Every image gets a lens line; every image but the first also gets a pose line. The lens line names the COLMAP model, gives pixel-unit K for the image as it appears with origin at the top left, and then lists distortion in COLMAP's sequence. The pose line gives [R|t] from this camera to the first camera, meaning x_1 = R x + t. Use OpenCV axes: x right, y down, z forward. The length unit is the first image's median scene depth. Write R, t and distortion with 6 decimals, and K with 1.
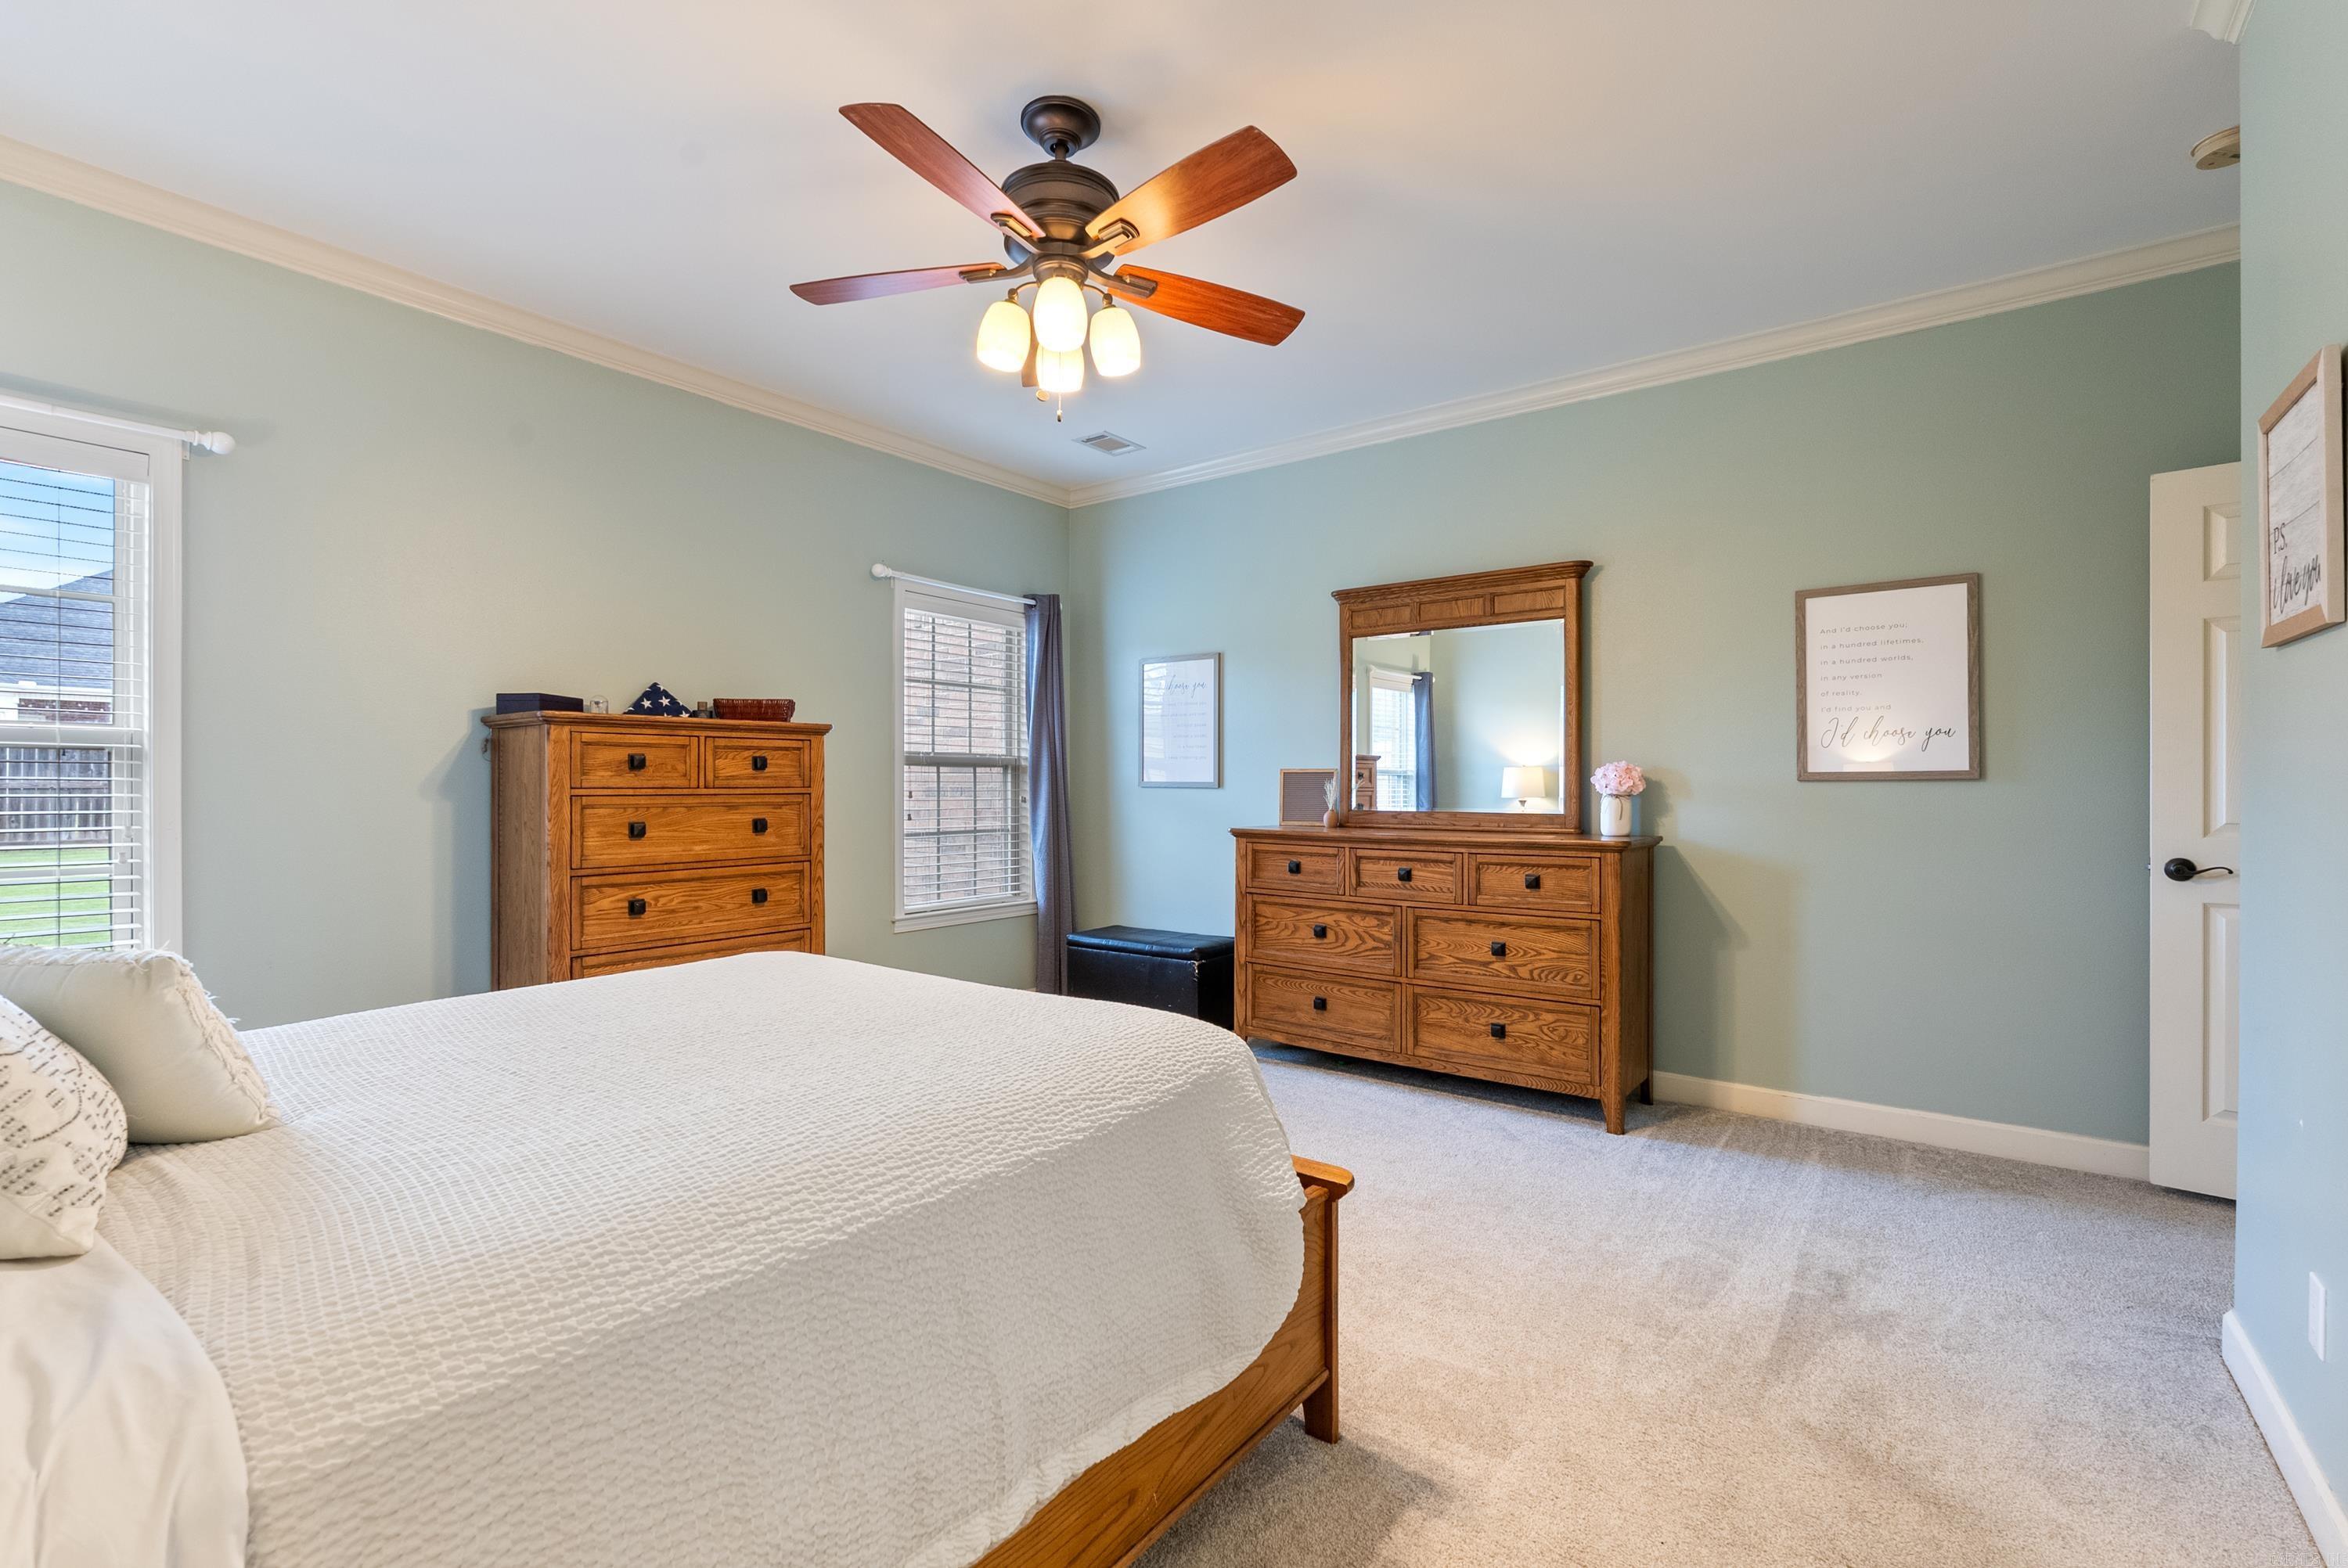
lens RADIAL K [[1031.7, 0, 1174.0], [0, 1031.7, 784.0], [0, 0, 1]] dist [-0.005952, 0.000419]
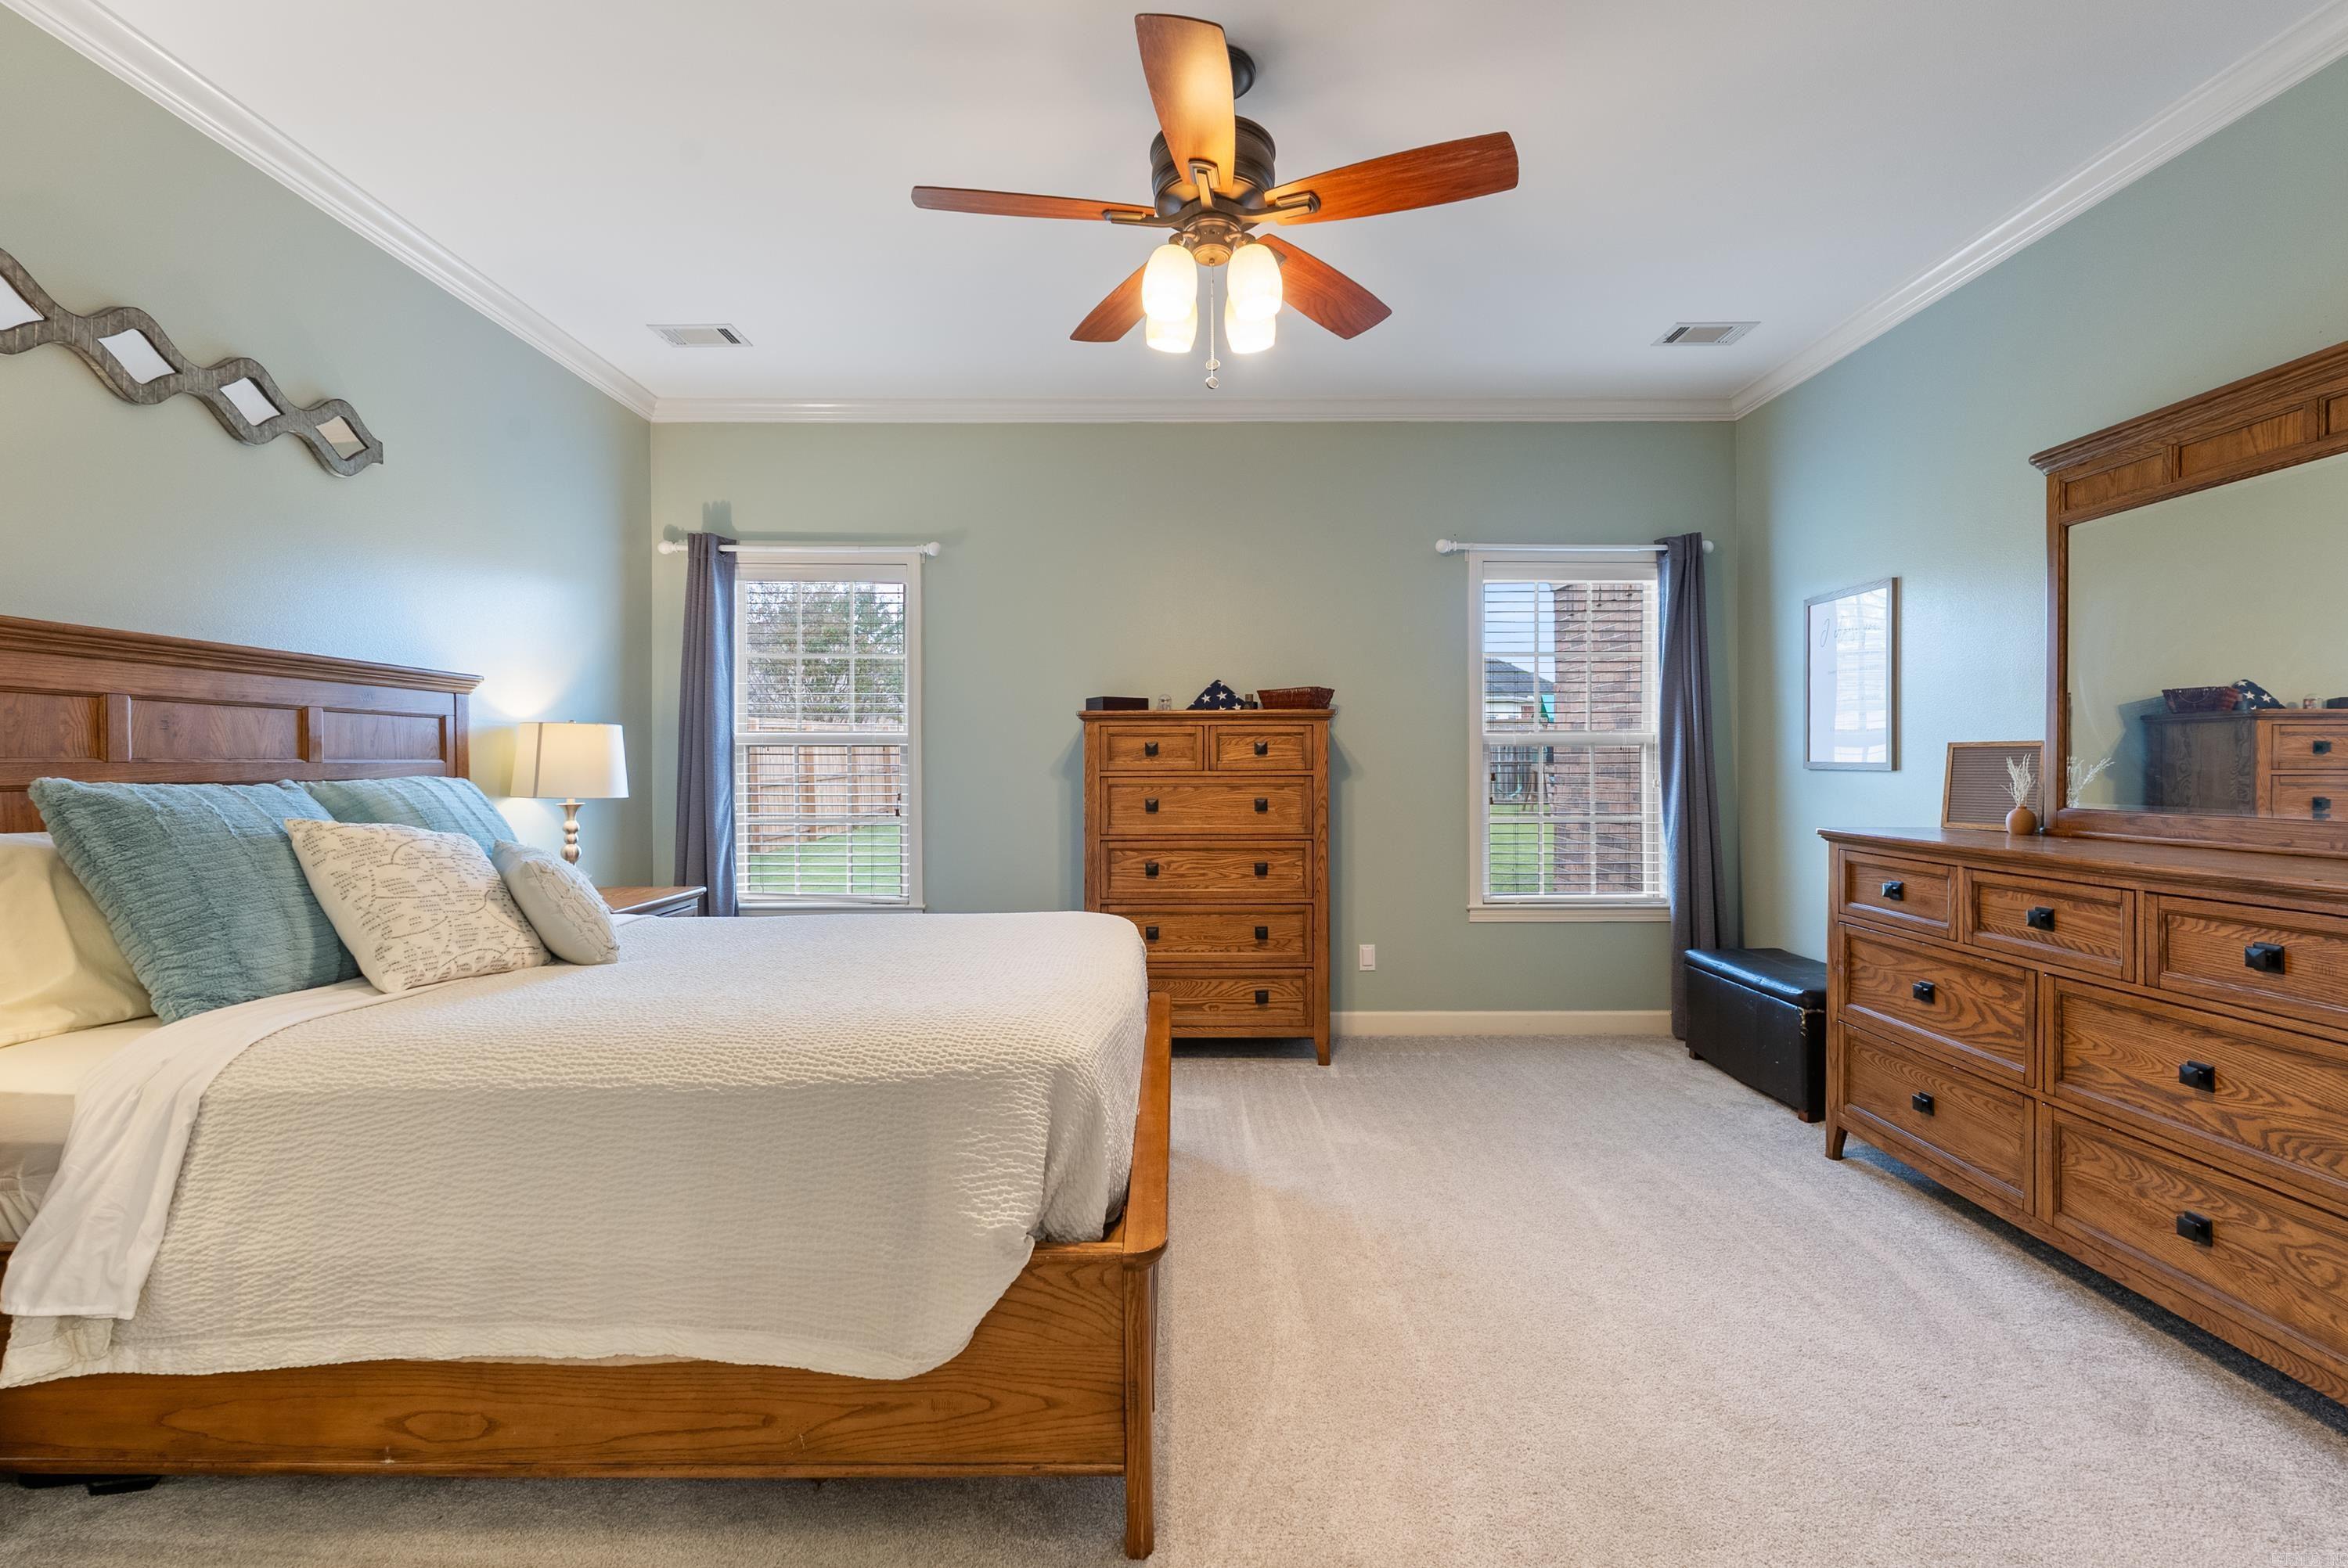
lens RADIAL K [[1037.5, 0, 1181.2], [0, 1037.5, 772.4], [0, 0, 1]] dist [-0.004911, -0.000175]
pose [[0.605808, 0.003556, -0.795603, 0.413938], [0.003479, 0.999969, 0.007119, -0.002348], [0.795603, -0.007081, 0.605776, 0.256897]]
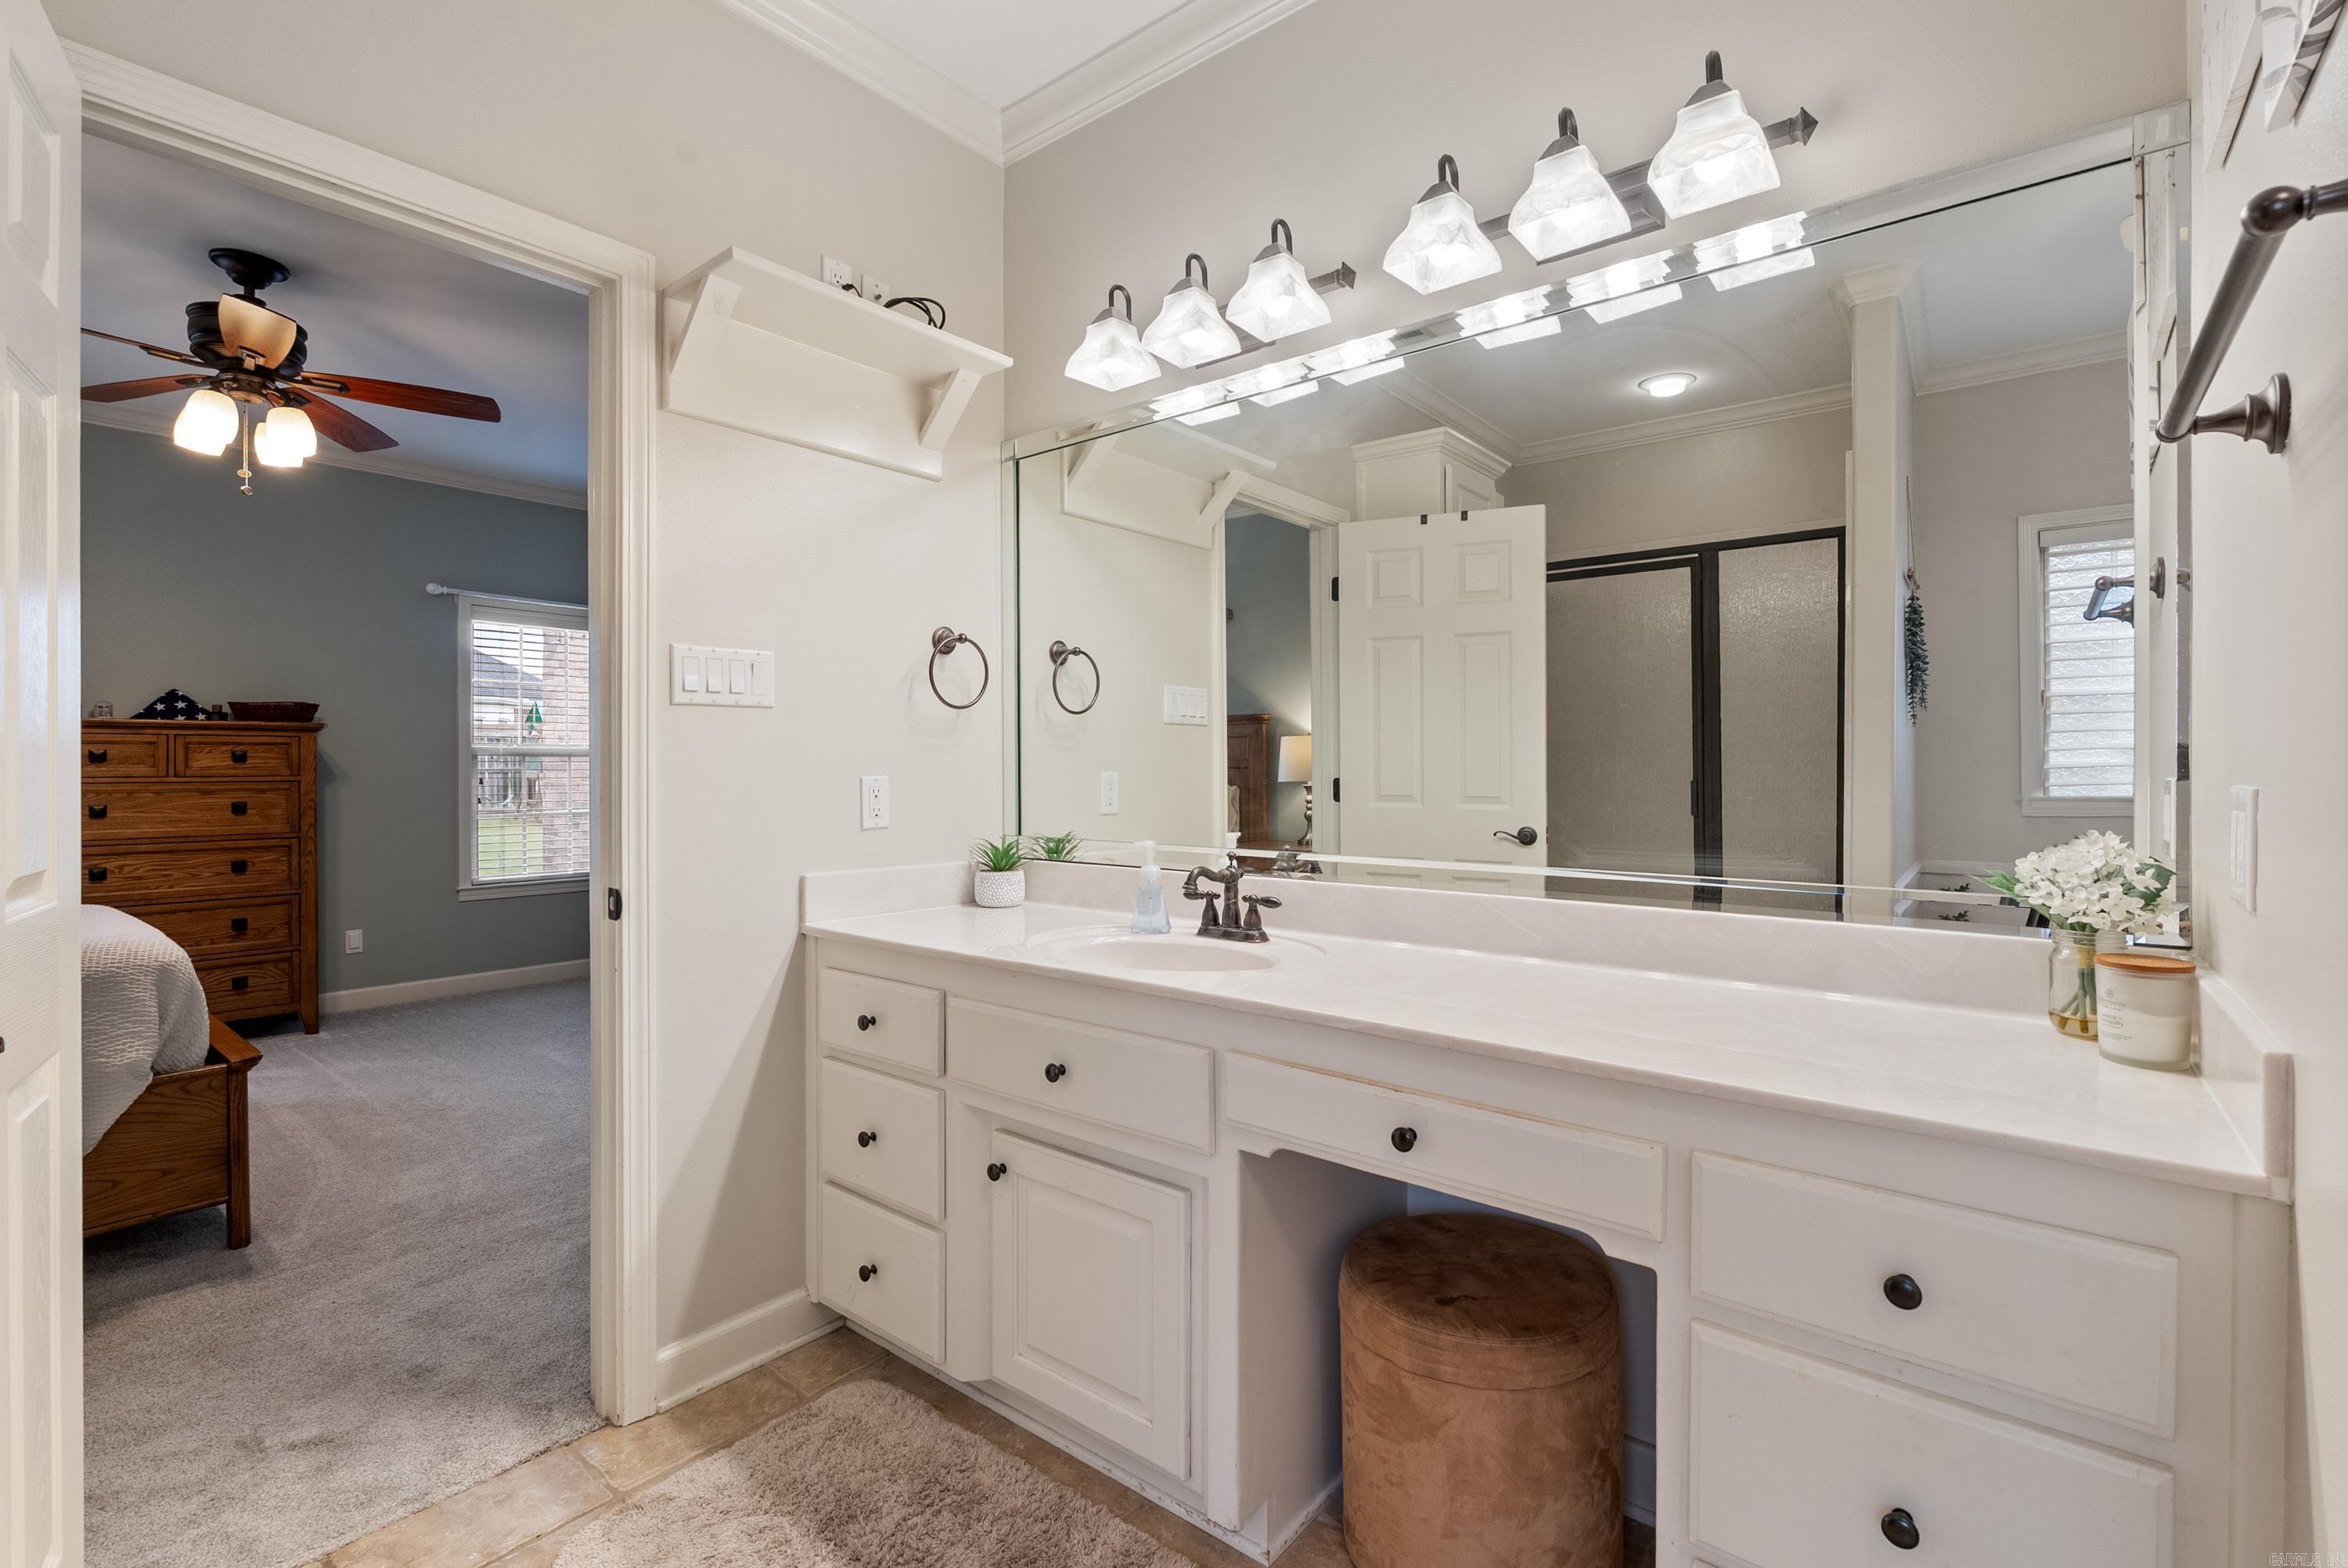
lens RADIAL K [[1039.3, 0, 1171.3], [0, 1039.3, 768.6], [0, 0, 1]] dist [-0.004312, -0.000283]
pose [[0.999238, -0.002697, -0.038948, 0.714773], [0.002669, 0.999996, -0.000776, -0.001734], [0.038950, 0.000672, 0.999241, -0.162809]]
